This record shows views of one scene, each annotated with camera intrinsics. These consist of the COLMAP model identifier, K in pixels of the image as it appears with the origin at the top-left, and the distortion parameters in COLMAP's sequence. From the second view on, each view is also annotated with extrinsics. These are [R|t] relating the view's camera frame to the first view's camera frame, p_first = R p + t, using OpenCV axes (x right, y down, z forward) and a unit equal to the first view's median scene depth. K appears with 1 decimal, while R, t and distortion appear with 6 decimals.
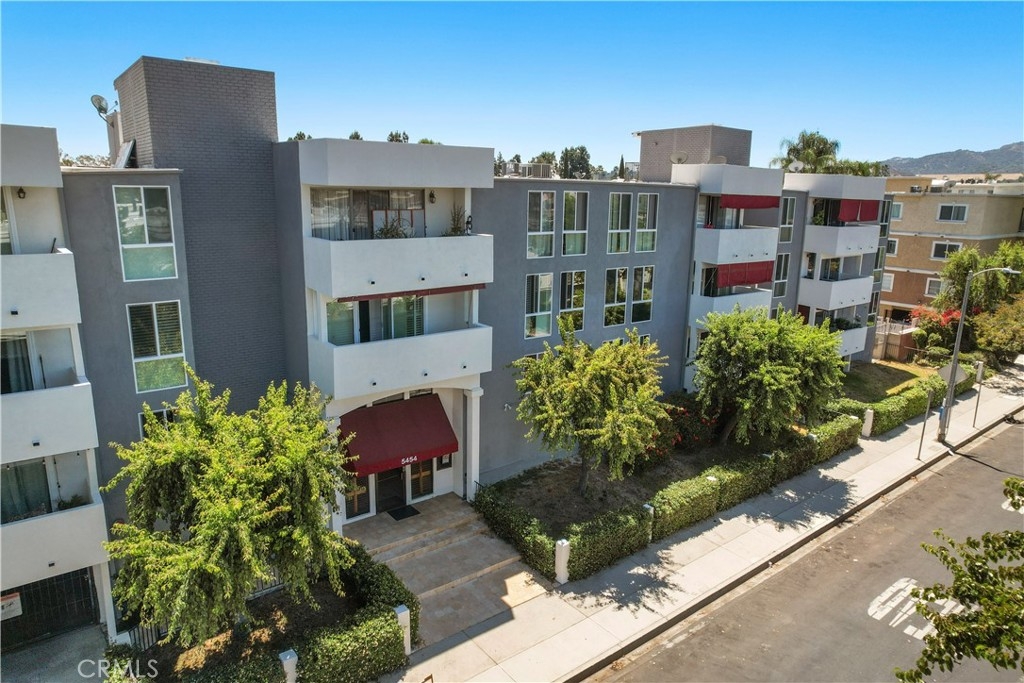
lens RADIAL K [[675.1, 0, 519.8], [0, 675.1, 345.8], [0, 0, 1]] dist [-0.086296, 0.084261]
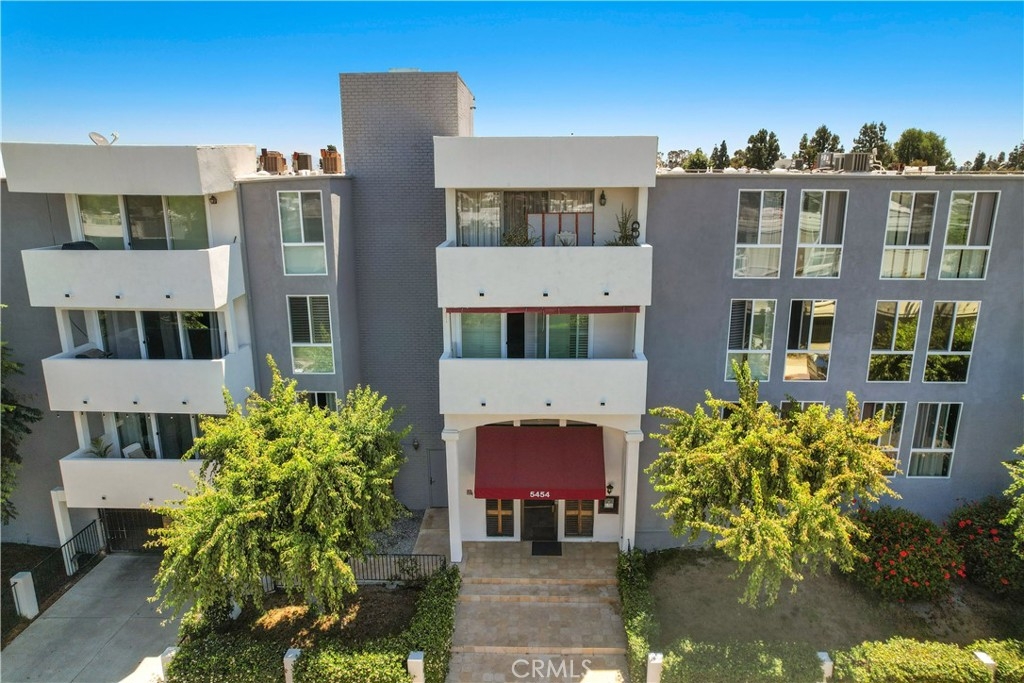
lens RADIAL K [[652.6, 0, 520.3], [0, 652.6, 345.2], [0, 0, 1]] dist [-0.083201, 0.074721]
pose [[0.765878, 0.134793, -0.628699, 0.316377], [-0.127911, 0.990176, 0.056473, -0.068523], [0.630135, 0.037166, 0.775596, 0.294791]]
